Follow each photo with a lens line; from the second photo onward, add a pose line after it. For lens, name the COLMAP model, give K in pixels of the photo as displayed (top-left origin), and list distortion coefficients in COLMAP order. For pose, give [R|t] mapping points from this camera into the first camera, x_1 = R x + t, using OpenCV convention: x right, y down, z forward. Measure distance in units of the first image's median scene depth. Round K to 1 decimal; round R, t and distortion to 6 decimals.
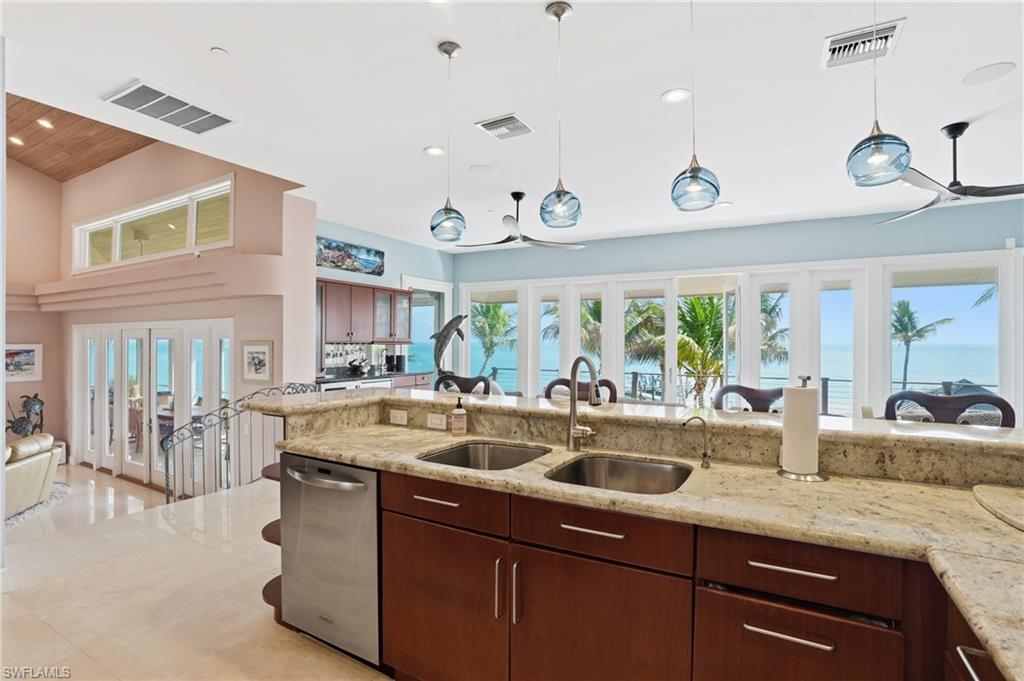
lens RADIAL K [[479.4, 0, 512.0], [0, 479.4, 340.5], [0, 0, 1]] dist [-0.041131, -0.000502]
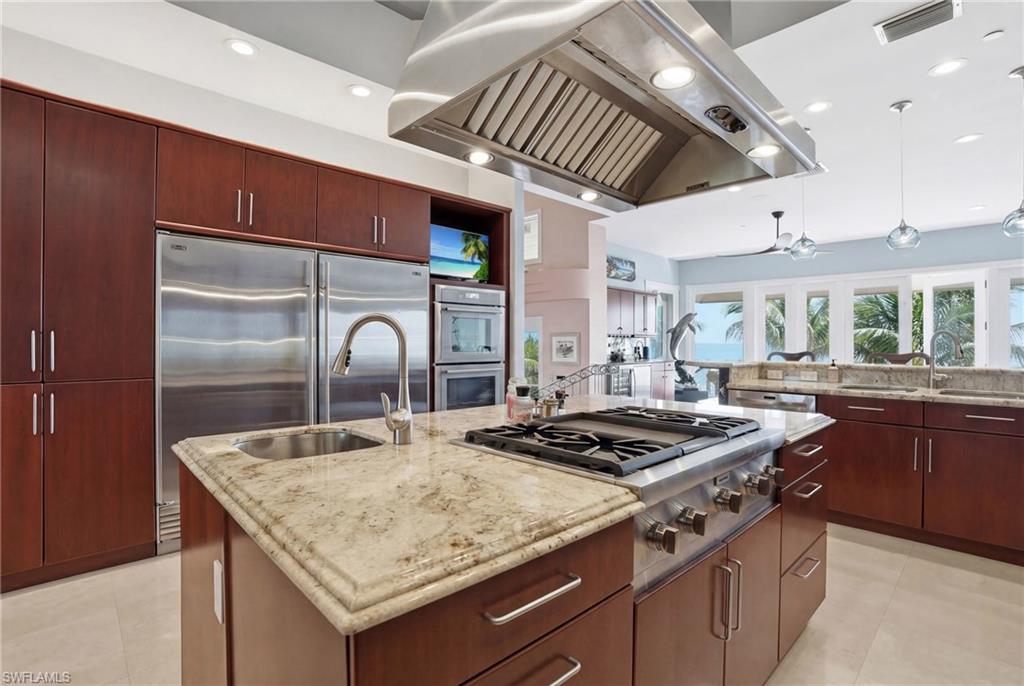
lens RADIAL K [[479.4, 0, 512.0], [0, 479.4, 343.0], [0, 0, 1]] dist [-0.015230, 0.000453]
pose [[0.963838, 0.001014, -0.266487, -0.313648], [-0.000357, 0.999997, 0.002517, 0.025552], [0.266489, -0.002331, 0.963835, -0.357730]]
